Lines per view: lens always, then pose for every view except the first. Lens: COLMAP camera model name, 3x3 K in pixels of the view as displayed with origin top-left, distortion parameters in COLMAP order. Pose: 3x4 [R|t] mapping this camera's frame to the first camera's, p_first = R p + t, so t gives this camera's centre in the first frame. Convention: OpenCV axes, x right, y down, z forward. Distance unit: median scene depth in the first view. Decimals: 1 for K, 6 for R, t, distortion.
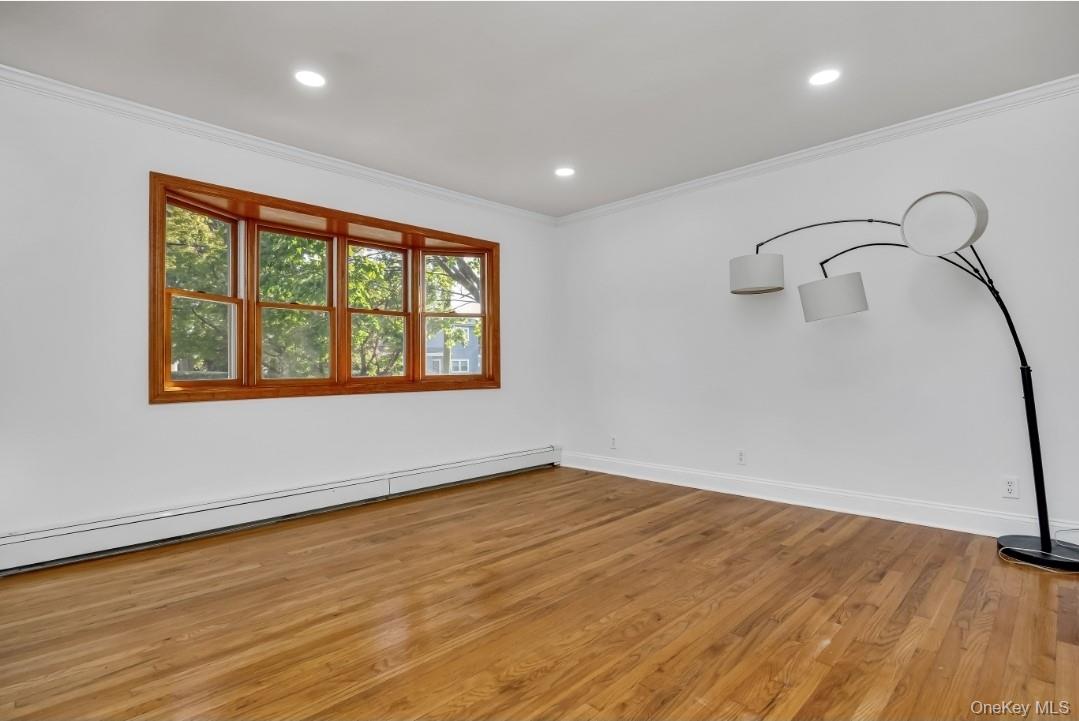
lens RADIAL K [[580.4, 0, 539.5], [0, 580.4, 360.5], [0, 0, 1]] dist [-0.003342, -0.001176]
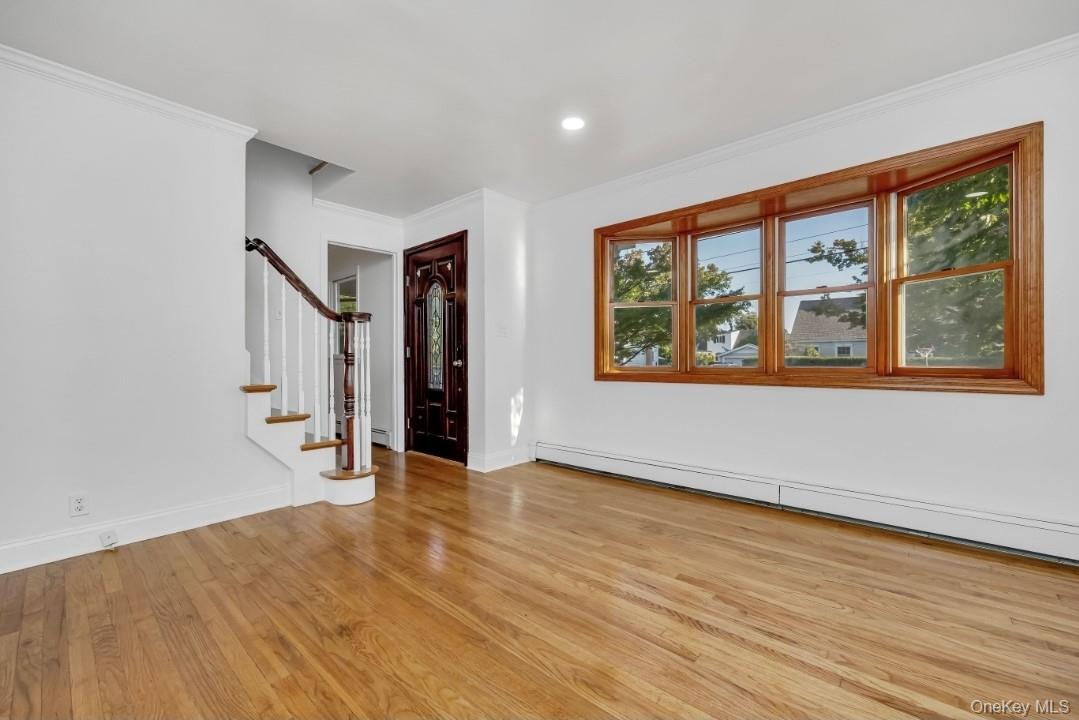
lens RADIAL K [[446.8, 0, 537.9], [0, 446.8, 360.7], [0, 0, 1]] dist [-0.001608, -0.000201]
pose [[0.007321, 0.006777, -0.999950, 0.456031], [0.020554, 0.999765, 0.006926, 0.009226], [0.999762, -0.020604, 0.007180, 0.742961]]
